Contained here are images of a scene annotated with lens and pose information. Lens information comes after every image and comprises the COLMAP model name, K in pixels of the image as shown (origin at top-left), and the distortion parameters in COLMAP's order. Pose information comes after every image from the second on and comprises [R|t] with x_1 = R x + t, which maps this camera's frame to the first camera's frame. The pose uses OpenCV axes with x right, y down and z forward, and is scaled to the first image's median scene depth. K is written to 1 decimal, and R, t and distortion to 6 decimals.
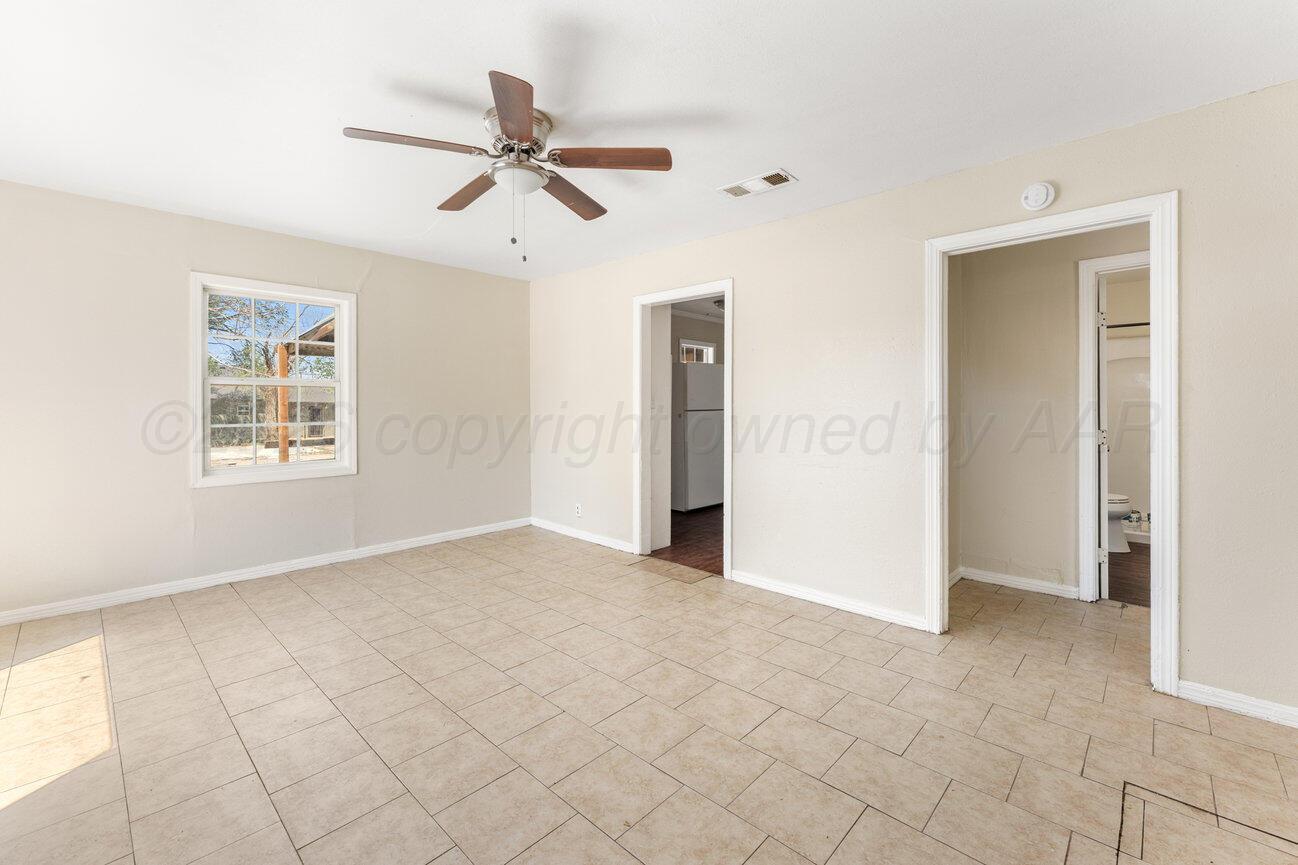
lens RADIAL K [[542.9, 0, 650.2], [0, 542.9, 401.8], [0, 0, 1]] dist [0.000384, -0.000078]
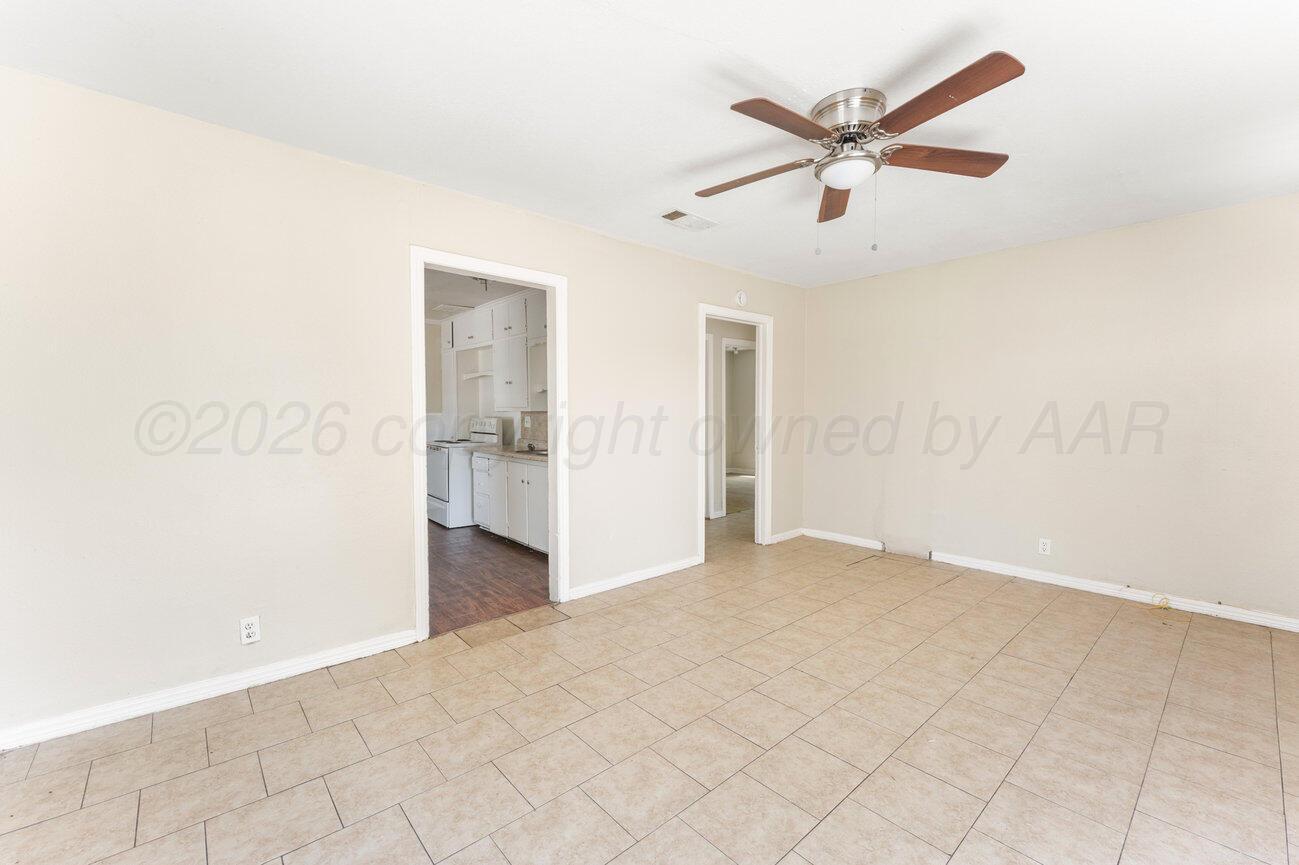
lens RADIAL K [[534.2, 0, 649.5], [0, 534.2, 432.5], [0, 0, 1]] dist [-0.000202, -0.000244]
pose [[0.094265, -0.037975, 0.994823, -1.105498], [-0.002444, 0.999260, 0.038376, 0.003012], [-0.995544, -0.006049, 0.094103, 1.151533]]
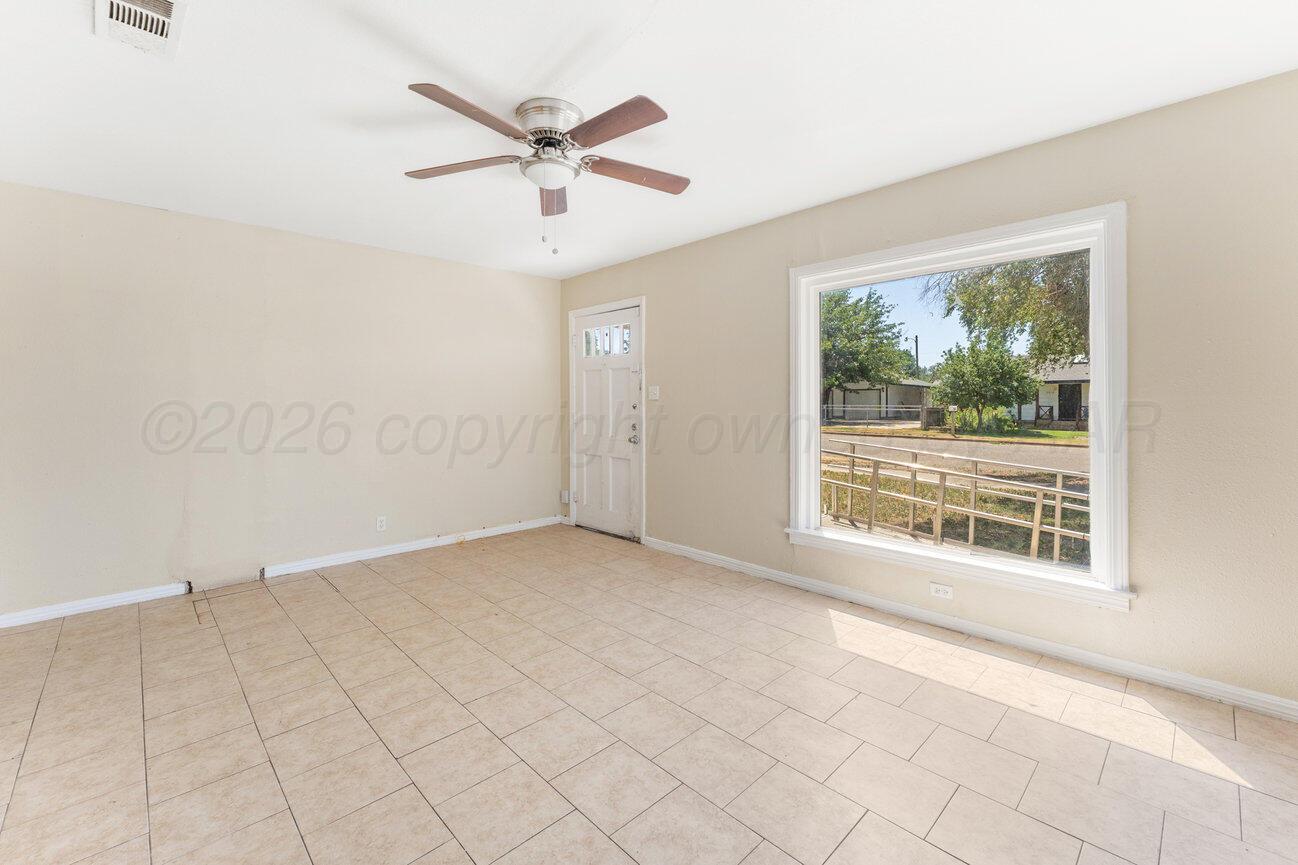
lens RADIAL K [[542.9, 0, 650.2], [0, 542.9, 401.8], [0, 0, 1]] dist [0.000384, -0.000078]
pose [[-0.998508, 0.003890, 0.054471, -0.438801], [0.003835, 0.999992, -0.001110, 0.006913], [-0.054475, -0.000900, -0.998515, 1.817344]]
